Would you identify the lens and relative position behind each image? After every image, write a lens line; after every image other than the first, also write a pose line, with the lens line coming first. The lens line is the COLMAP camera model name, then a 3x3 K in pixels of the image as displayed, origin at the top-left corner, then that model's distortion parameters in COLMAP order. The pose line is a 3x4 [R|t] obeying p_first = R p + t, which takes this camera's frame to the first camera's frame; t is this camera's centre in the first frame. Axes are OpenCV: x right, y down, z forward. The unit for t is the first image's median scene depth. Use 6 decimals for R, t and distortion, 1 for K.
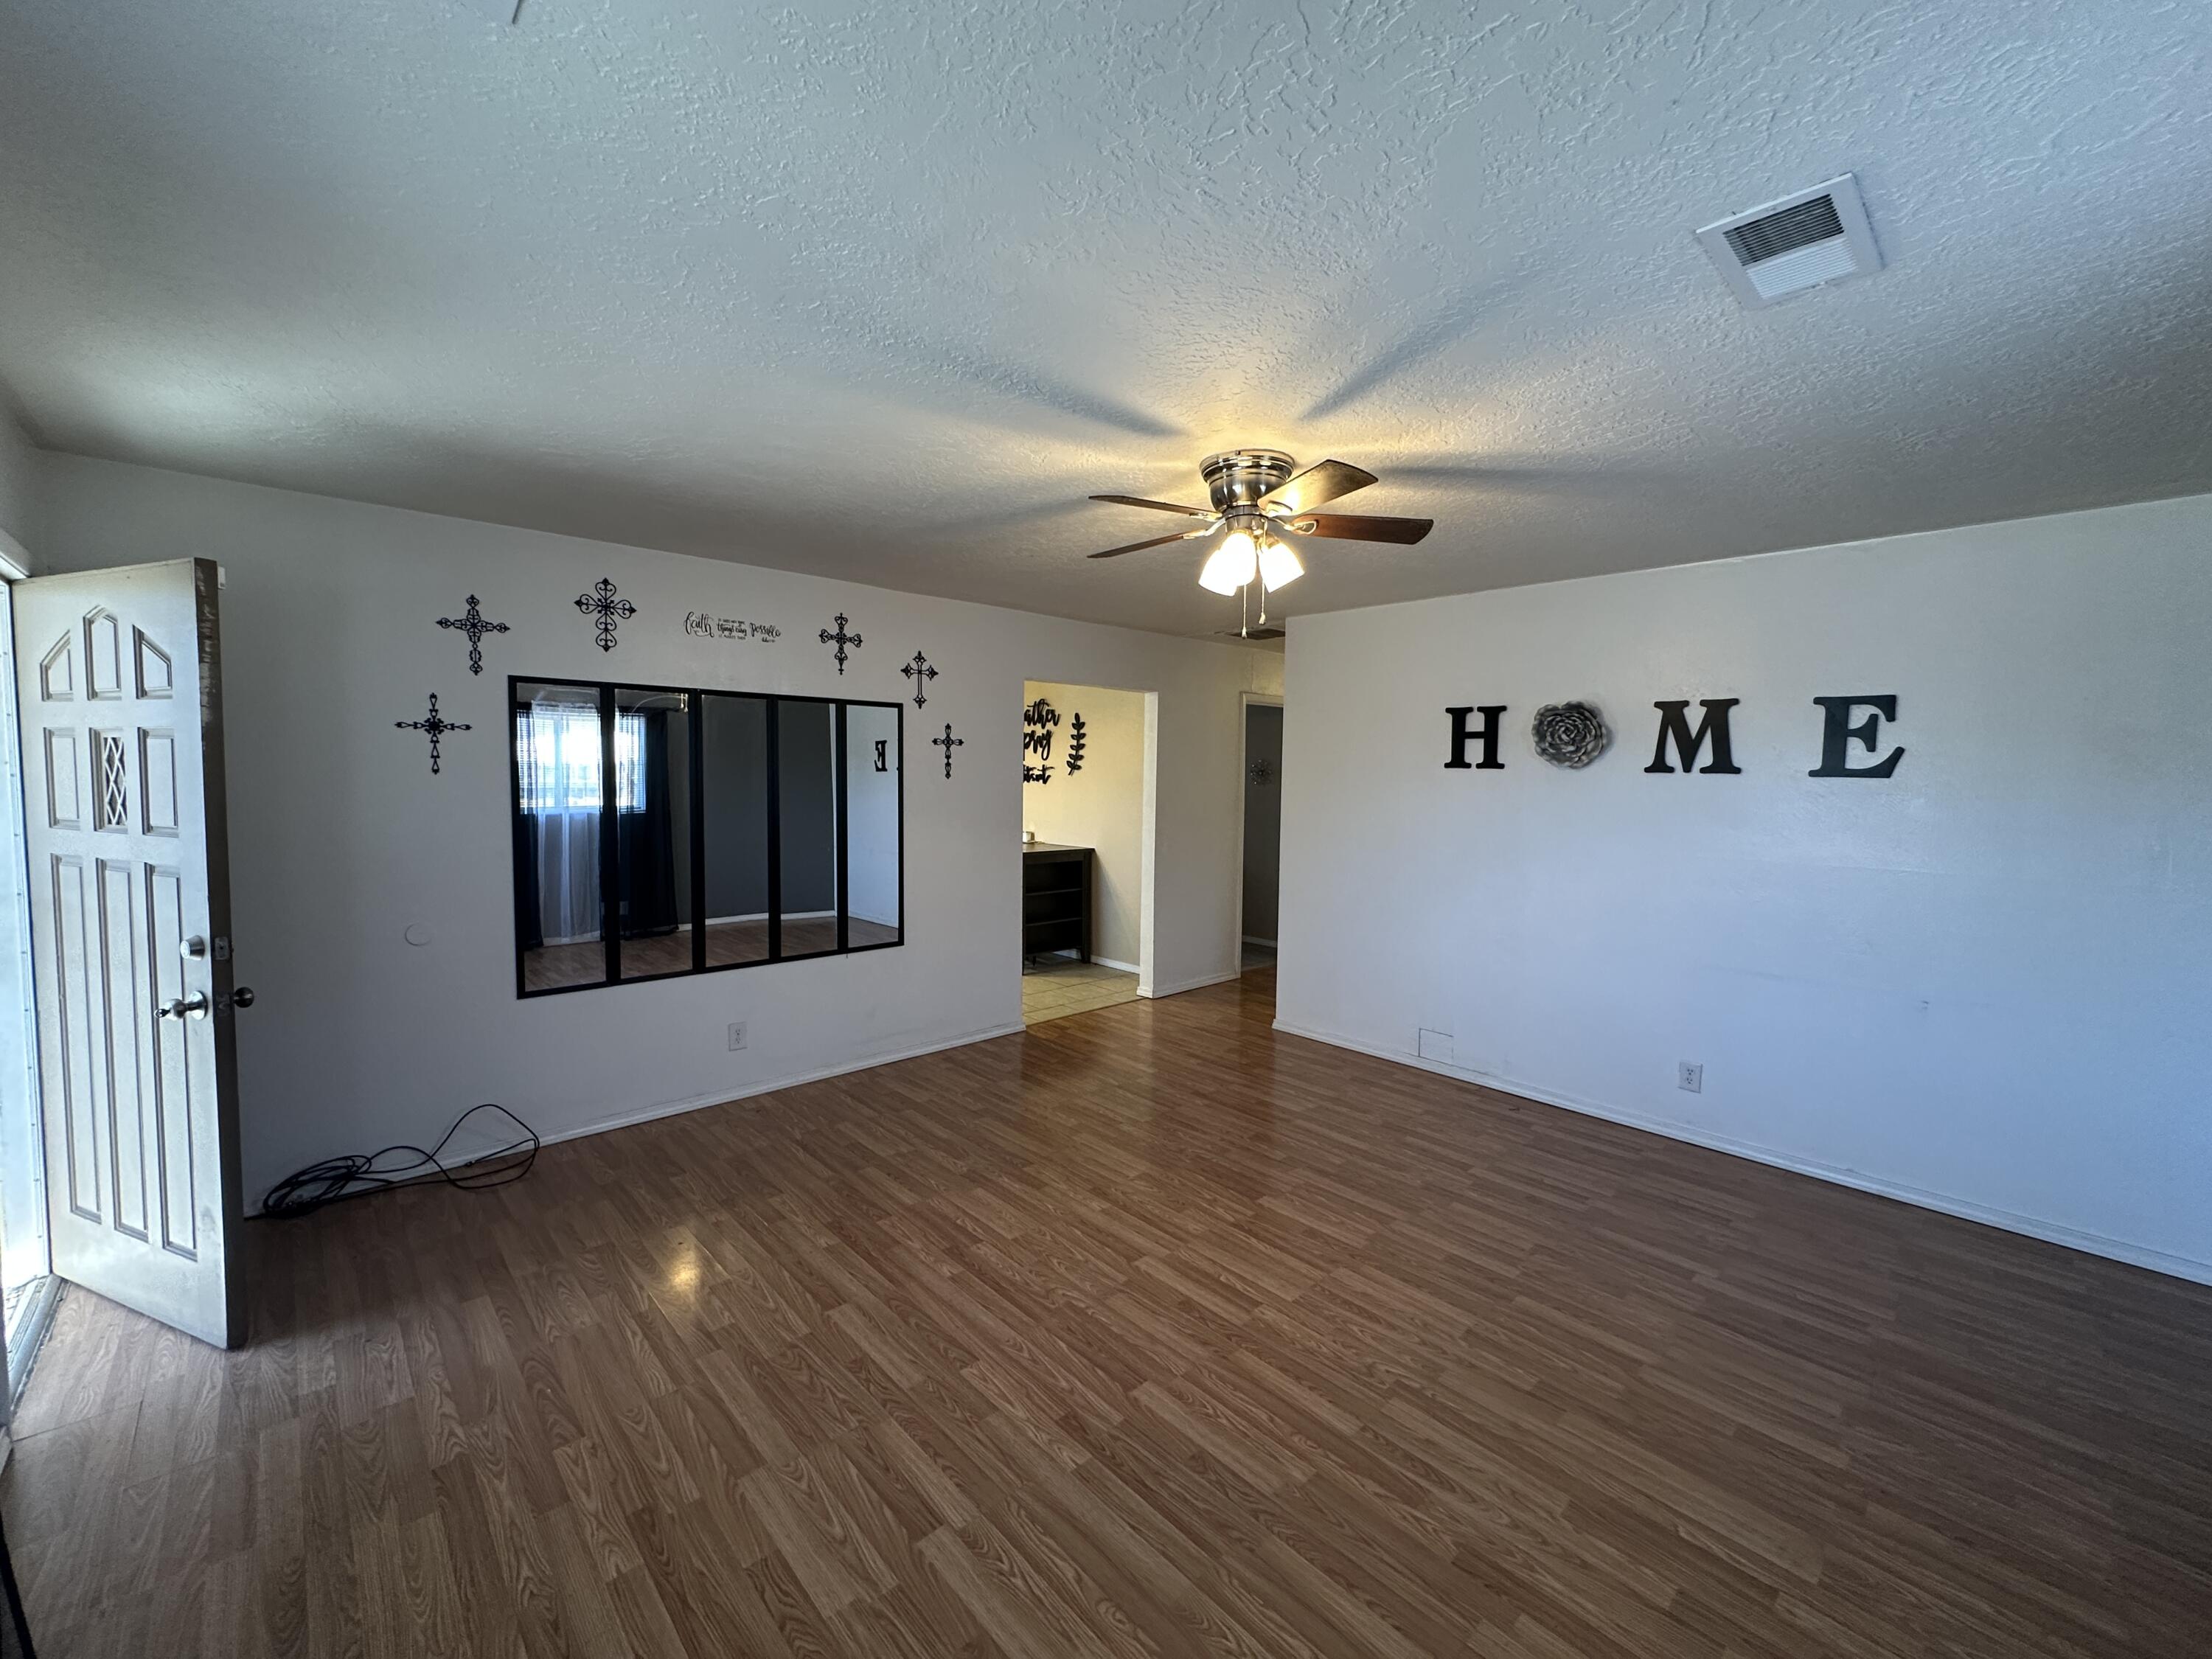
lens RADIAL K [[882.9, 0, 1104.4], [0, 882.9, 827.2], [0, 0, 1]] dist [-0.005227, 0.000896]
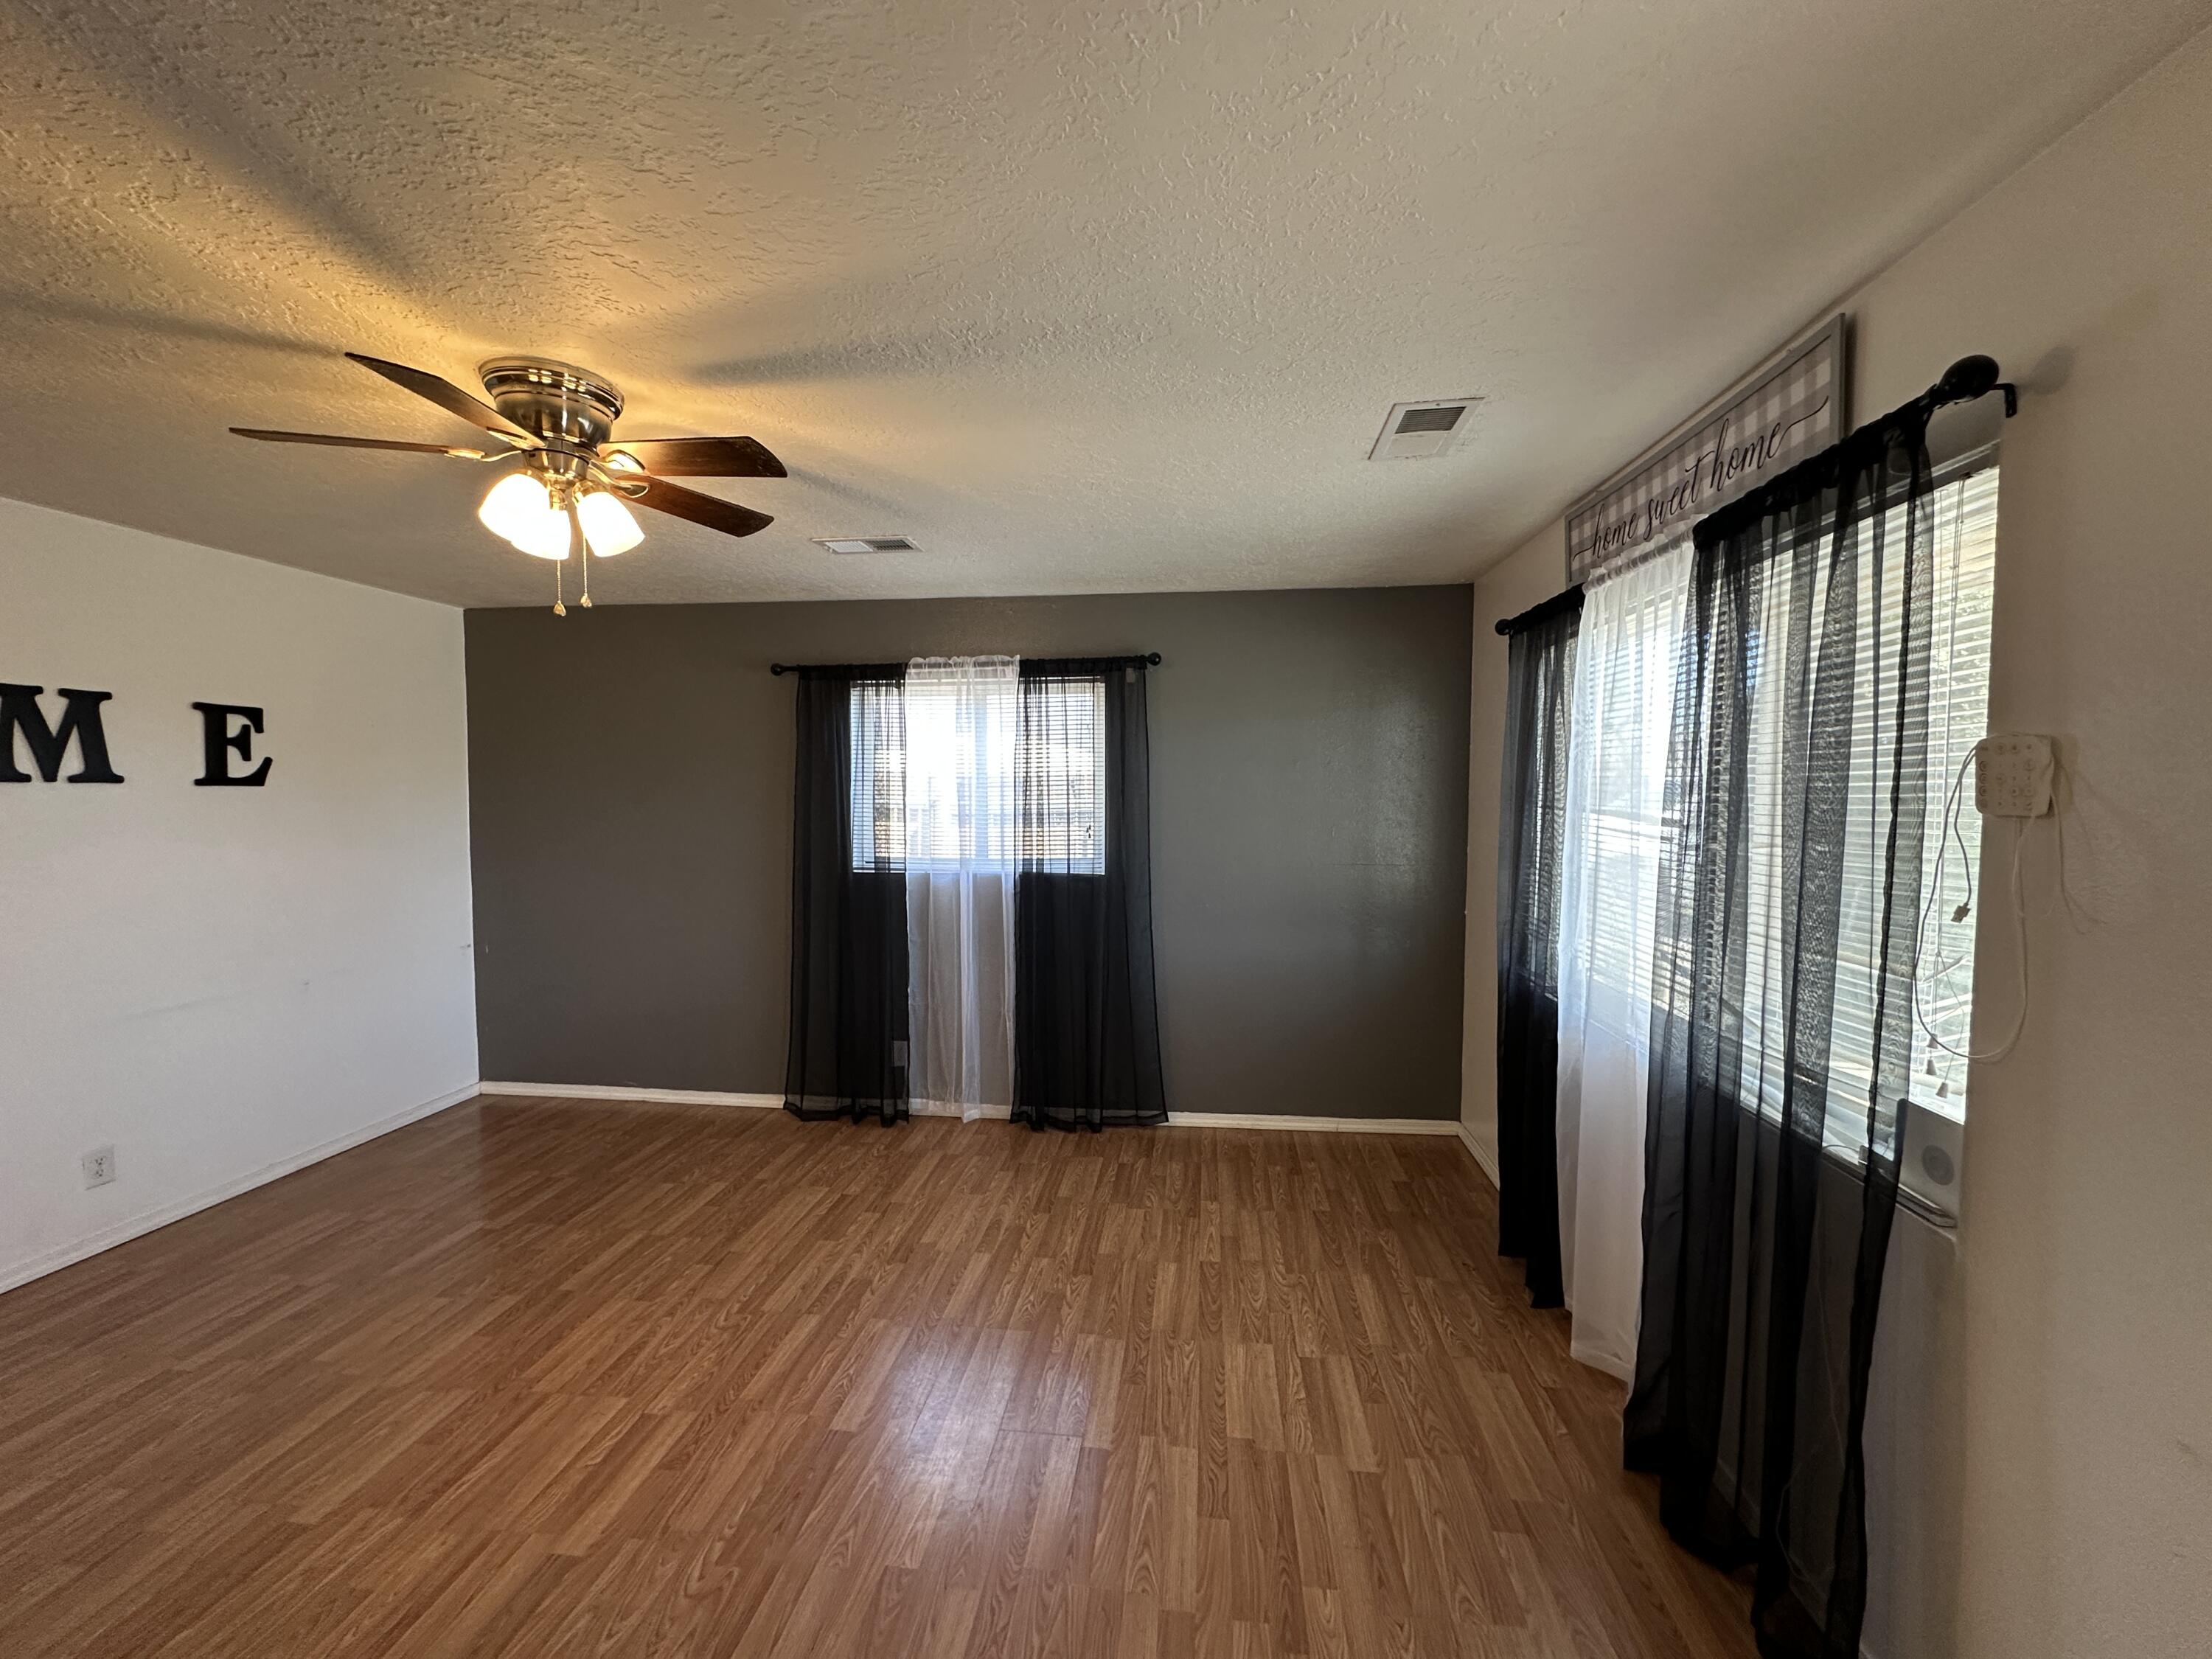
lens RADIAL K [[882.9, 0, 1108.0], [0, 882.9, 832.5], [0, 0, 1]] dist [-0.005227, 0.000896]
pose [[-0.650159, -0.054200, 0.757862, -0.659940], [0.037736, 0.993918, 0.103456, -0.082045], [-0.758860, 0.095862, -0.644159, 1.044842]]
